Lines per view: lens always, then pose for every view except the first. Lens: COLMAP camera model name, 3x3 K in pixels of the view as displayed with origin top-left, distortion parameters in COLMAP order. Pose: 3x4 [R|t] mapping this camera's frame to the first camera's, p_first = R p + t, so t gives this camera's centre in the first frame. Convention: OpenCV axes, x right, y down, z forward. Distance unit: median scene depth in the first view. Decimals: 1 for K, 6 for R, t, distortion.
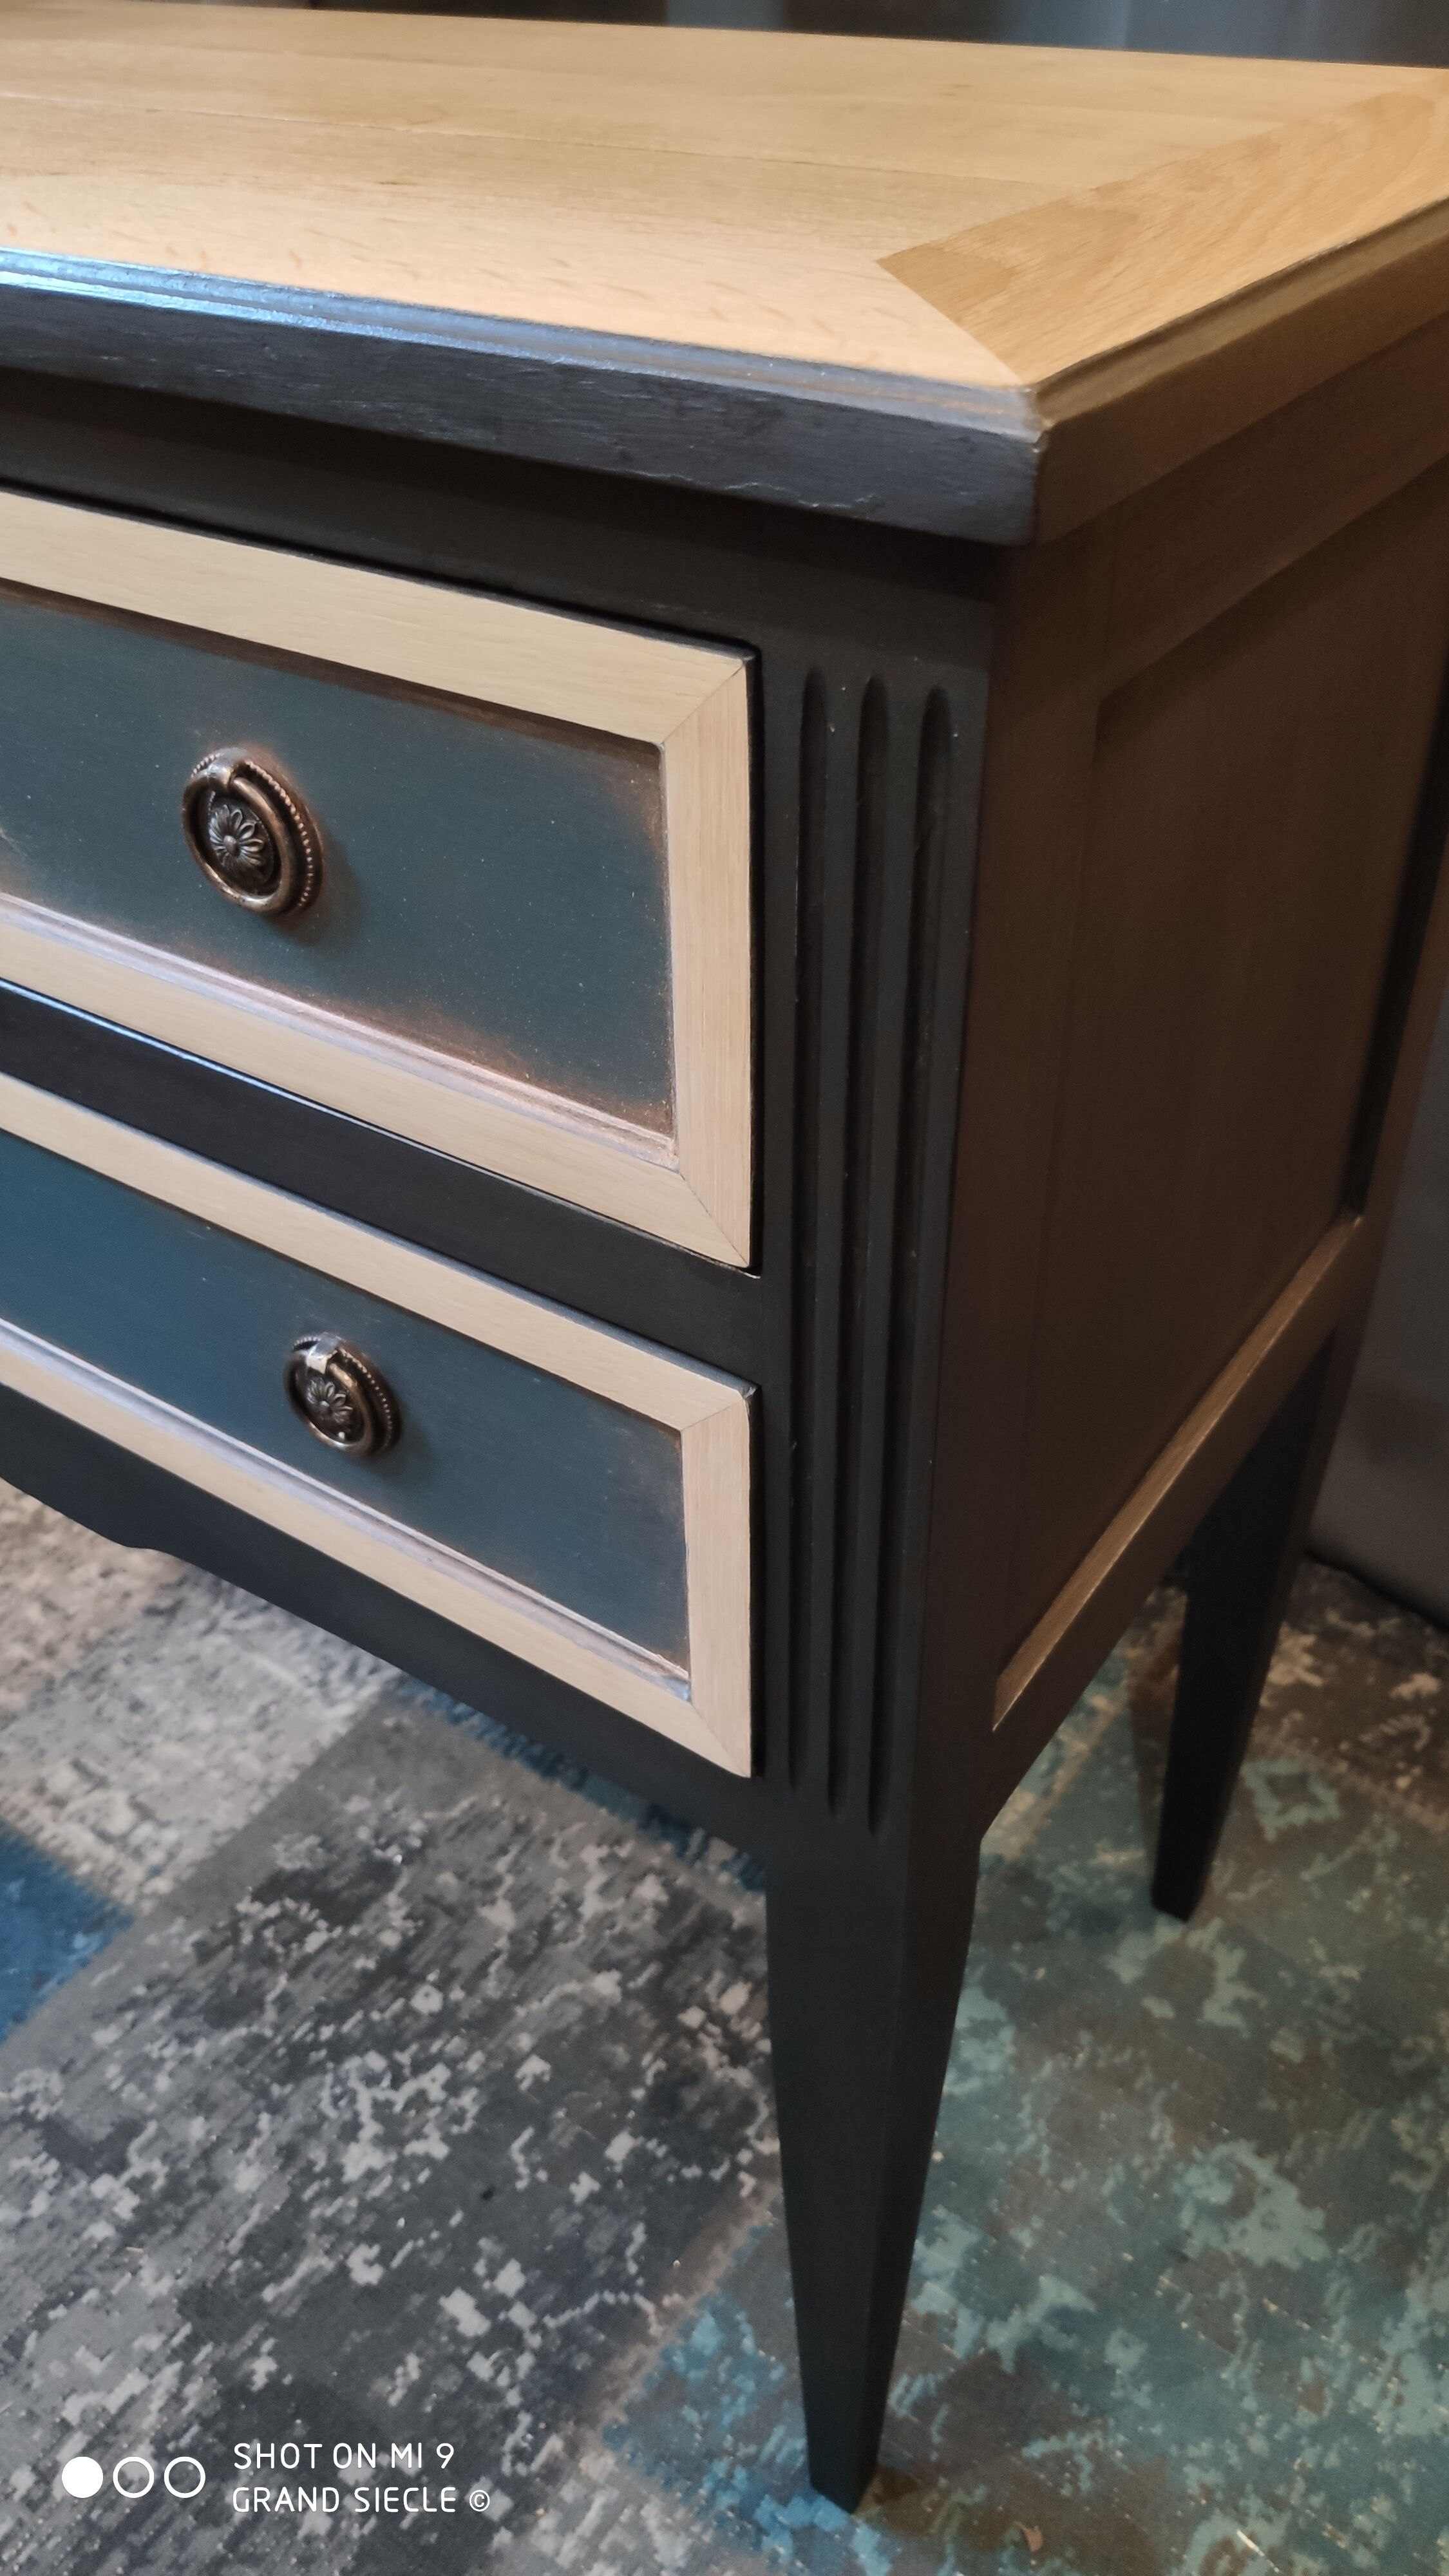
lens RADIAL K [[2034.6, 0, 698.2], [0, 2034.6, 1292.4], [0, 0, 1]] dist [0.025374, -0.084832]
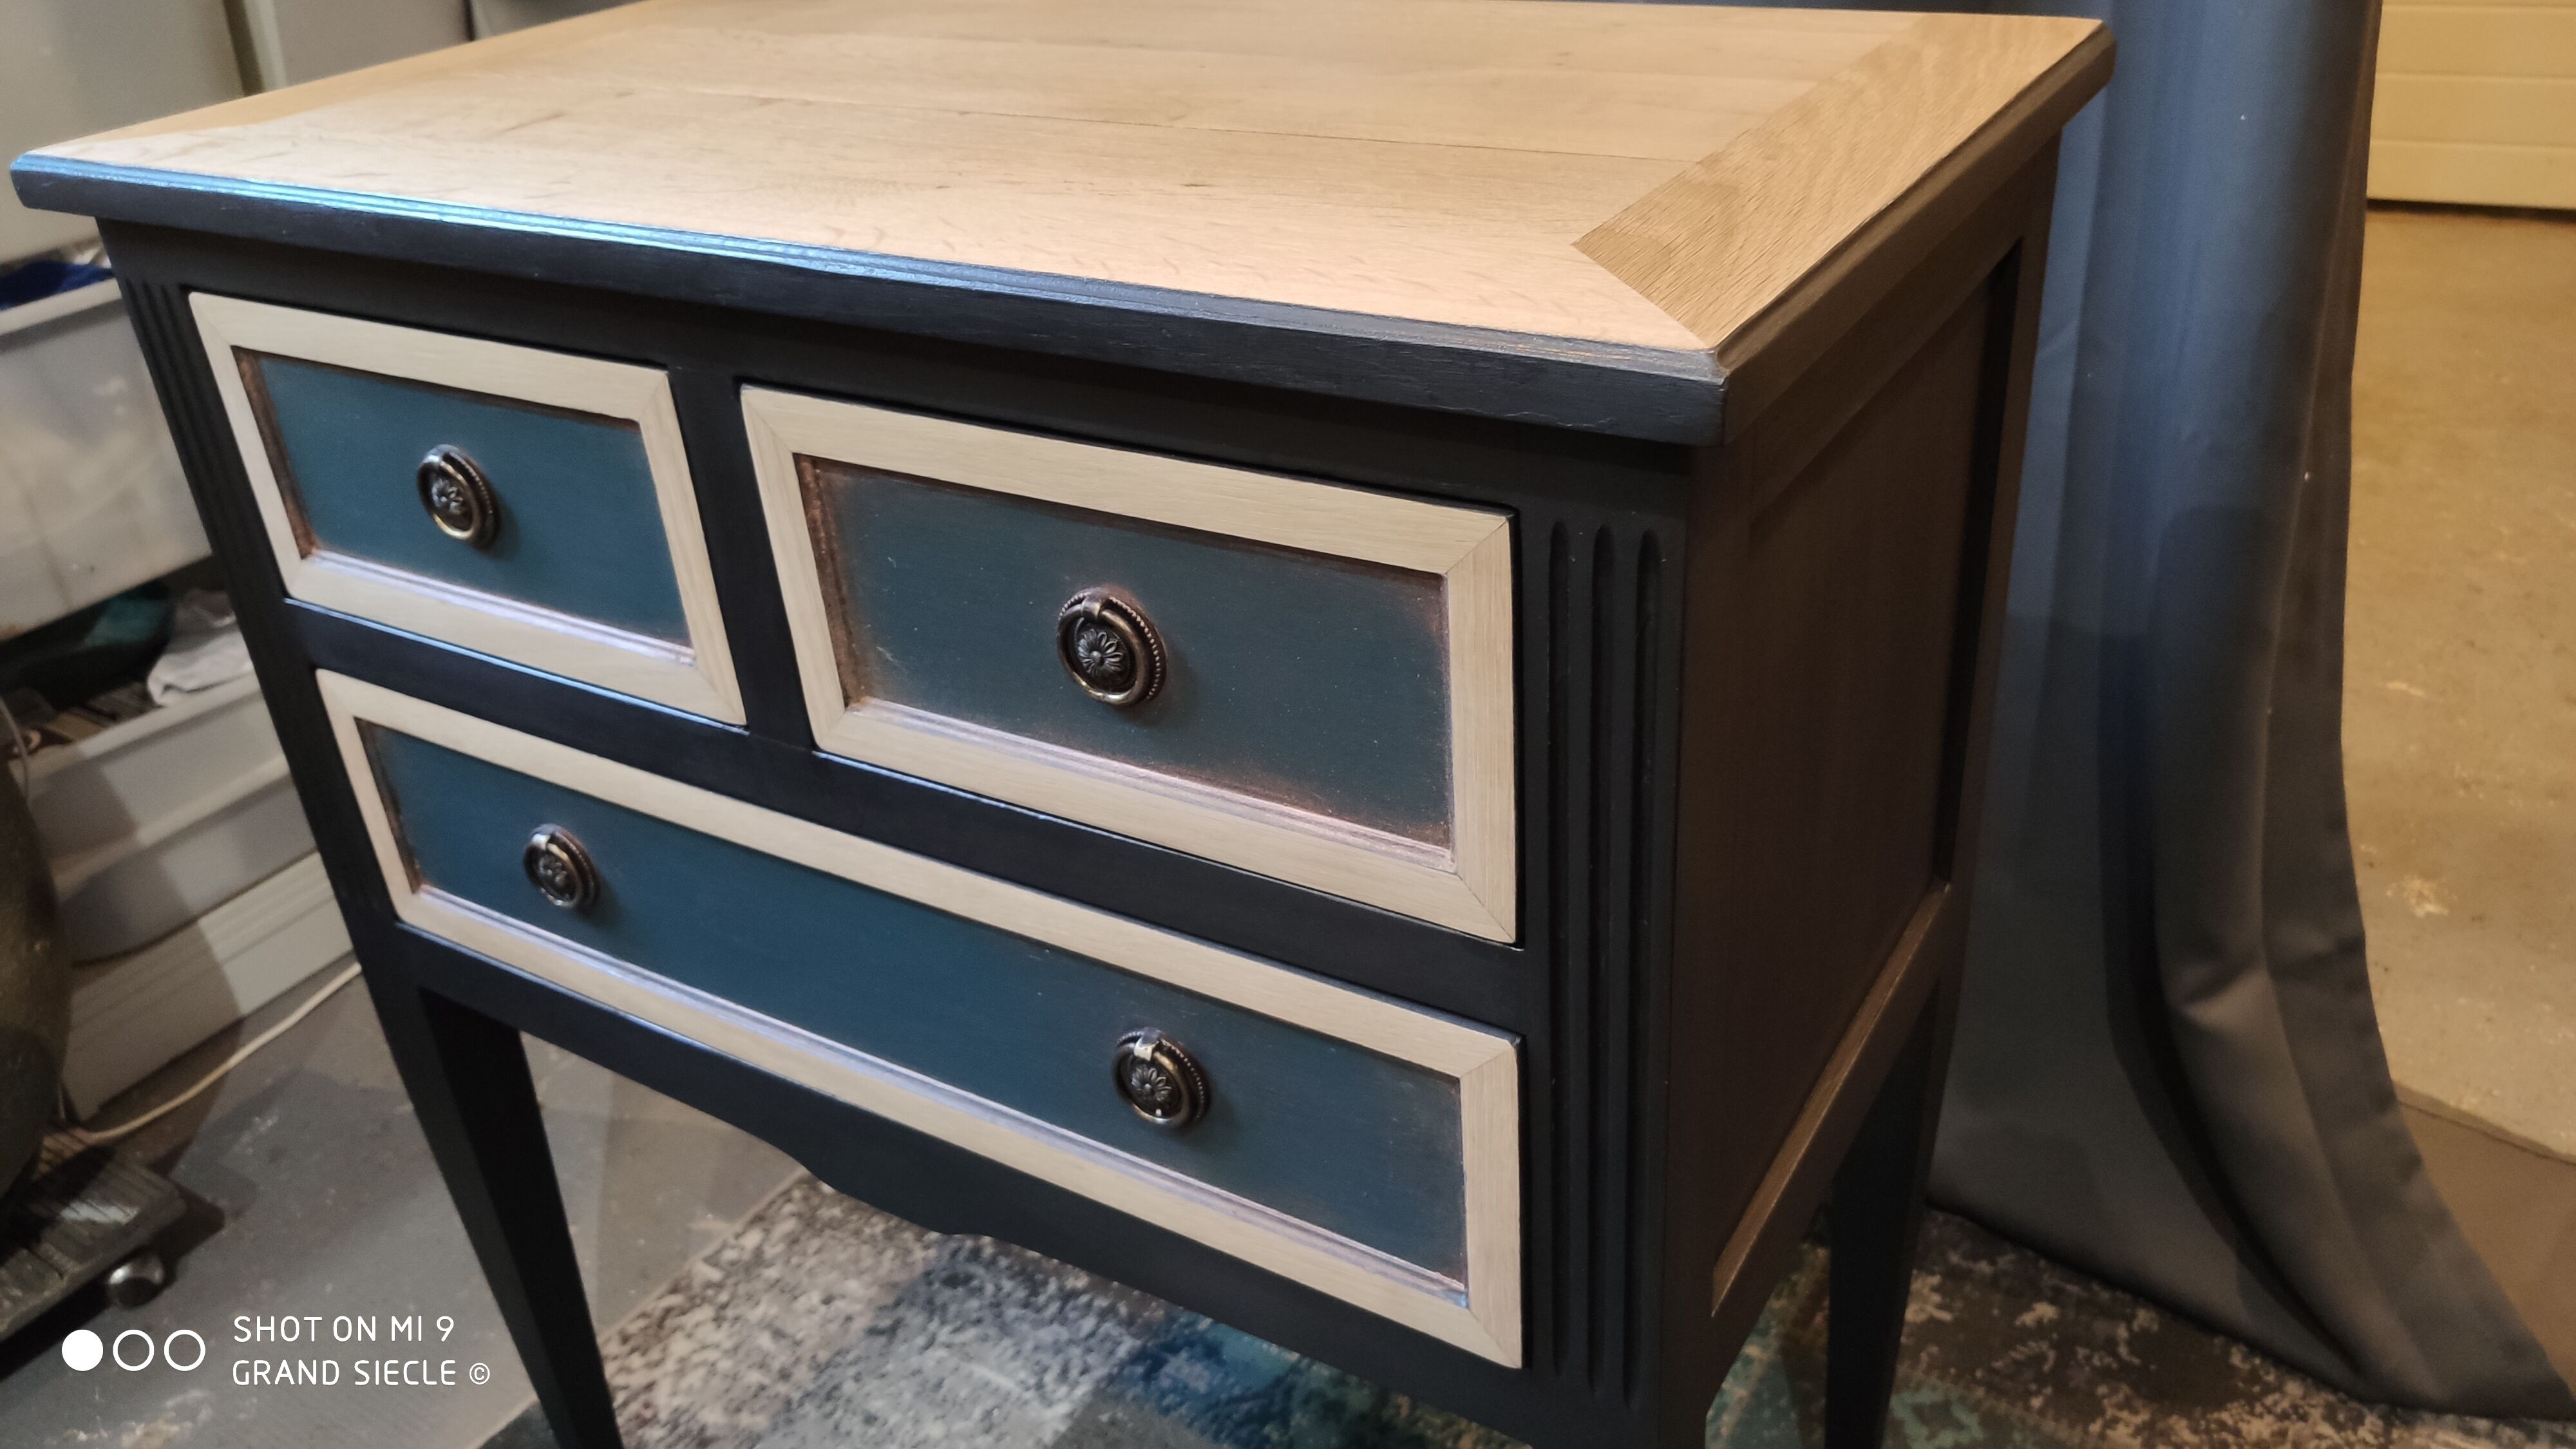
lens RADIAL K [[2034.6, 0, 1264.8], [0, 2034.6, 740.4], [0, 0, 1]] dist [0.025374, -0.084832]
pose [[0.997556, -0.068685, 0.012818, -0.094755], [0.069801, 0.987845, -0.138891, 0.019280], [-0.003122, 0.139446, 0.990225, -0.217322]]
